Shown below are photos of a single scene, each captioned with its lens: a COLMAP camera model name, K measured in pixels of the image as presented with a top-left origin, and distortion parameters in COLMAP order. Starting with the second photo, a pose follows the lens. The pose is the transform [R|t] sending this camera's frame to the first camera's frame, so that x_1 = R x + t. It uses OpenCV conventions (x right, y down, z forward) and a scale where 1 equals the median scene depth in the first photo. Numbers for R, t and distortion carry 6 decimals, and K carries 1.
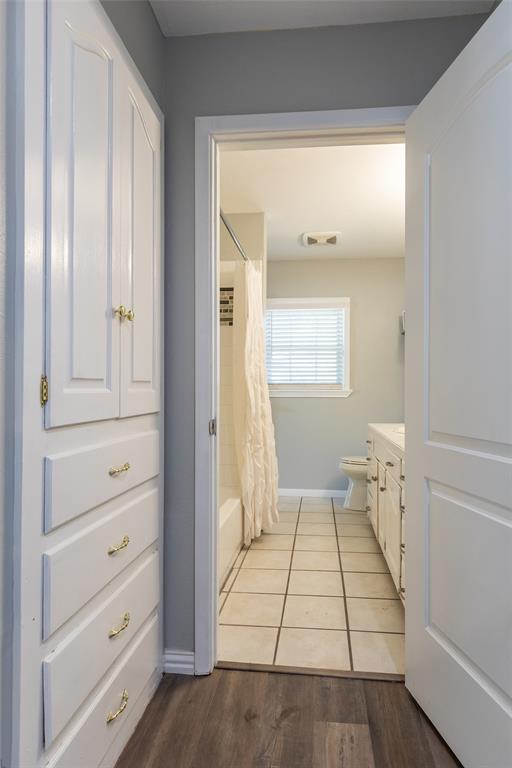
lens RADIAL K [[419.1, 0, 256.8], [0, 419.1, 386.4], [0, 0, 1]] dist [-0.002102, -0.000034]
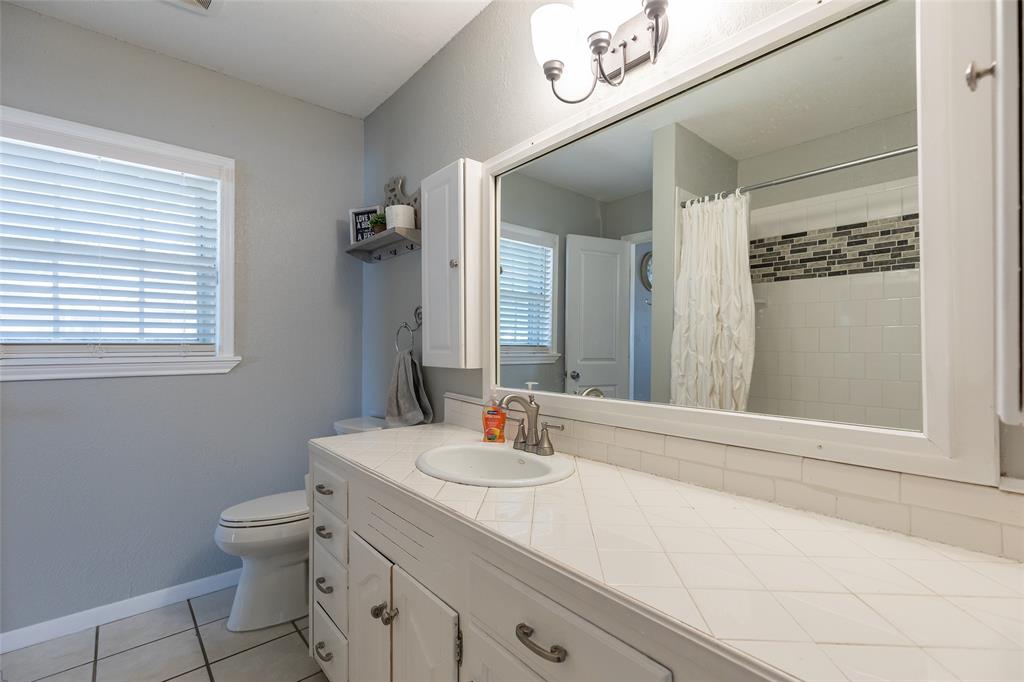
lens RADIAL K [[462.1, 0, 520.2], [0, 462.1, 345.9], [0, 0, 1]] dist [-0.005945, -0.000086]
pose [[0.644324, -0.002976, 0.764747, 0.034031], [-0.002881, 0.999976, 0.006318, -0.008075], [-0.764747, -0.006274, 0.644300, 0.421287]]
